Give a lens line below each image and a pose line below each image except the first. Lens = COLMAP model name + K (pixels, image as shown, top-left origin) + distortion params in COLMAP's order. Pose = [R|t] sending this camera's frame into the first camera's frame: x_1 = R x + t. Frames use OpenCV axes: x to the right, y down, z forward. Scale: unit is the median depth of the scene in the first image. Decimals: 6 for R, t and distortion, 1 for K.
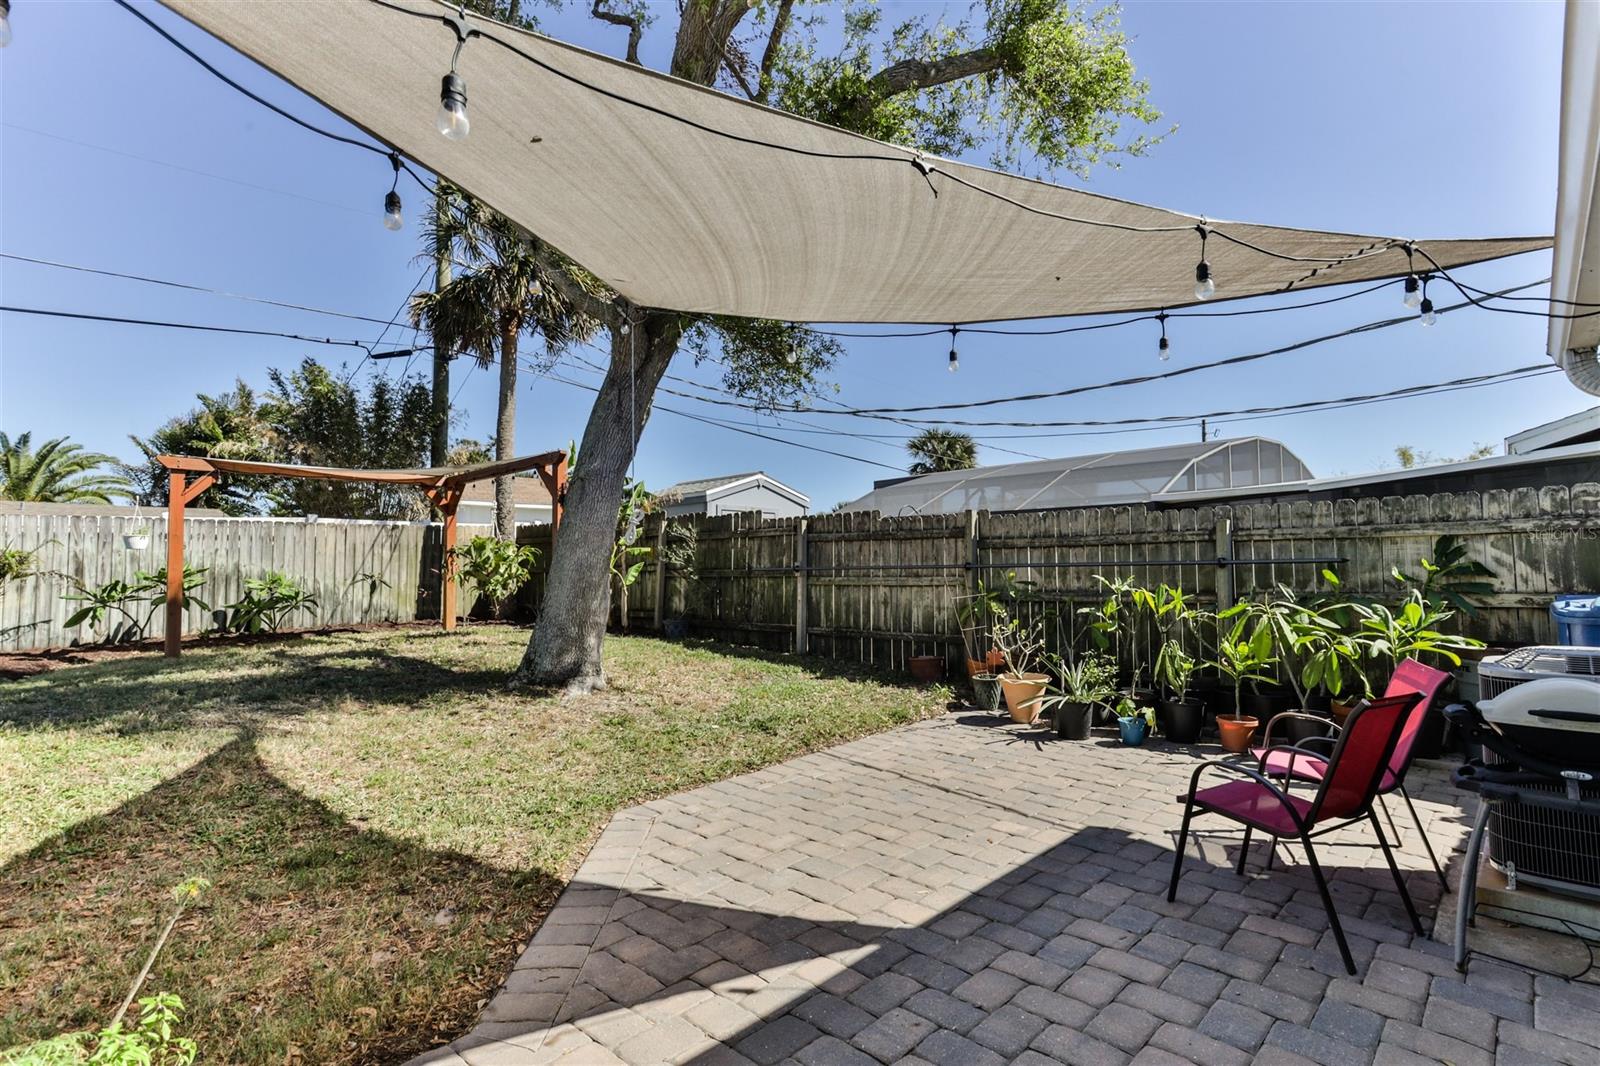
lens RADIAL K [[789.6, 0, 807.0], [0, 789.6, 523.7], [0, 0, 1]] dist [-0.032227, 0.023726]
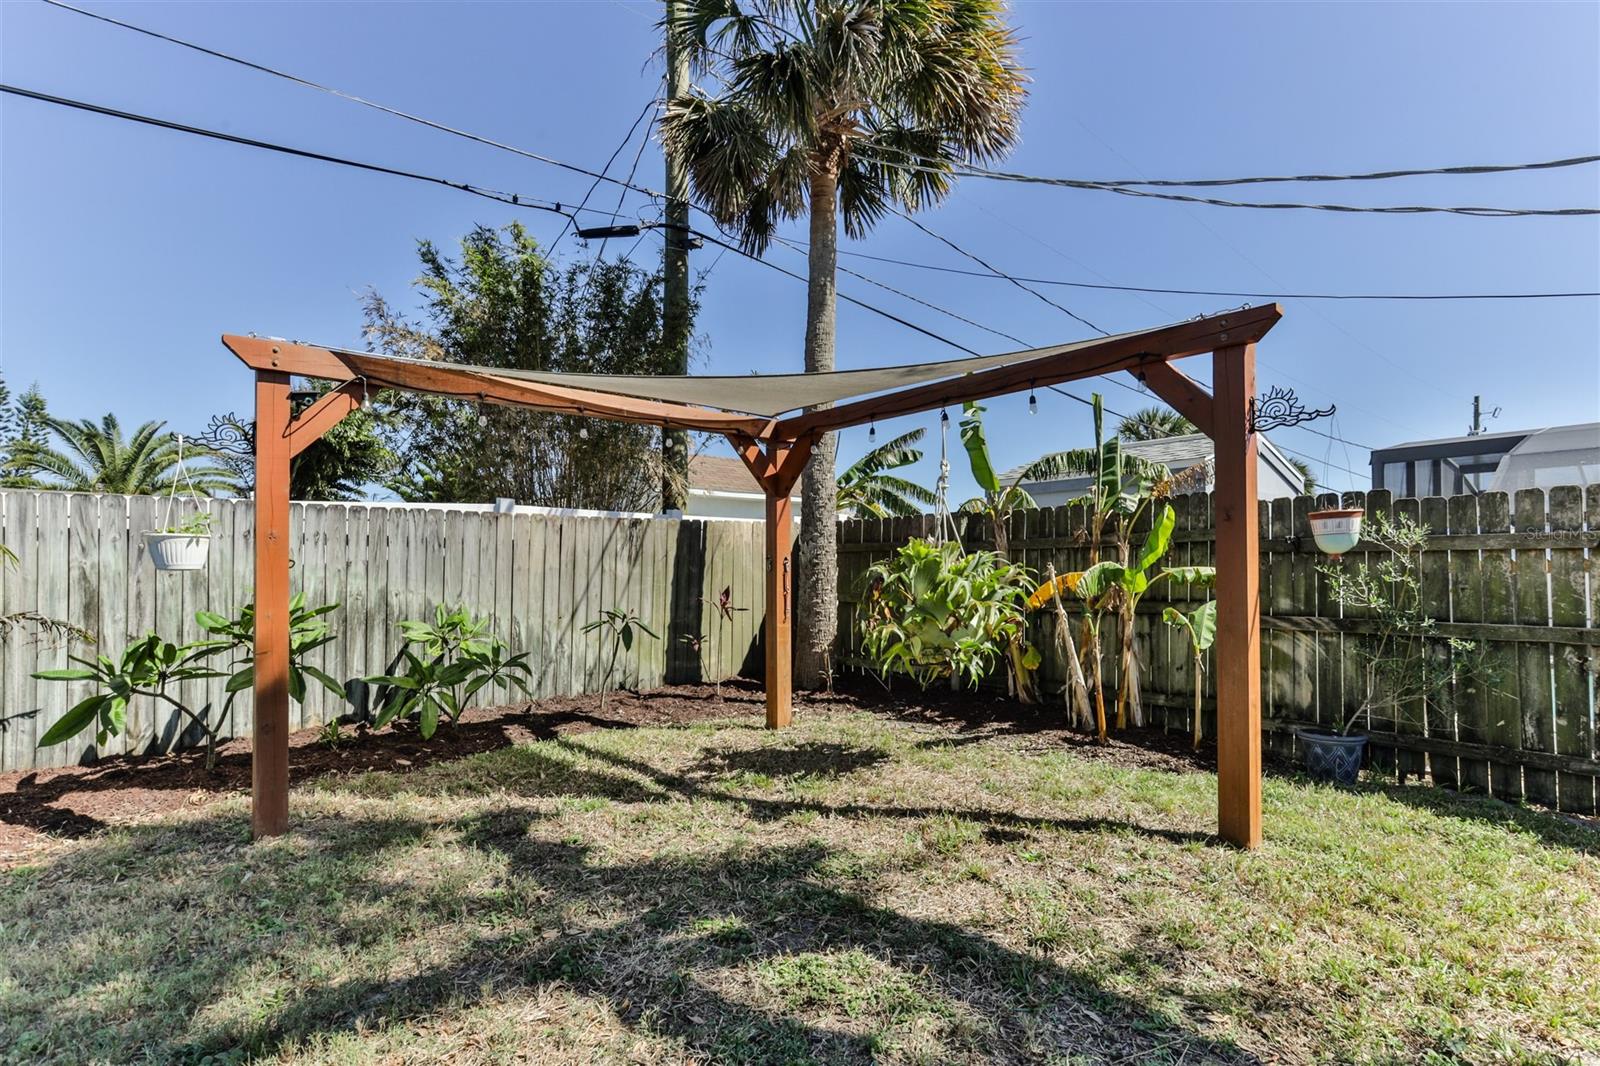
lens RADIAL K [[789.6, 0, 778.8], [0, 789.6, 556.4], [0, 0, 1]] dist [-0.032227, 0.023726]
pose [[0.993309, 0.008051, -0.115207, -0.399397], [-0.003789, 0.999302, 0.037165, 0.007908], [0.115426, -0.036480, 0.992646, 0.501580]]
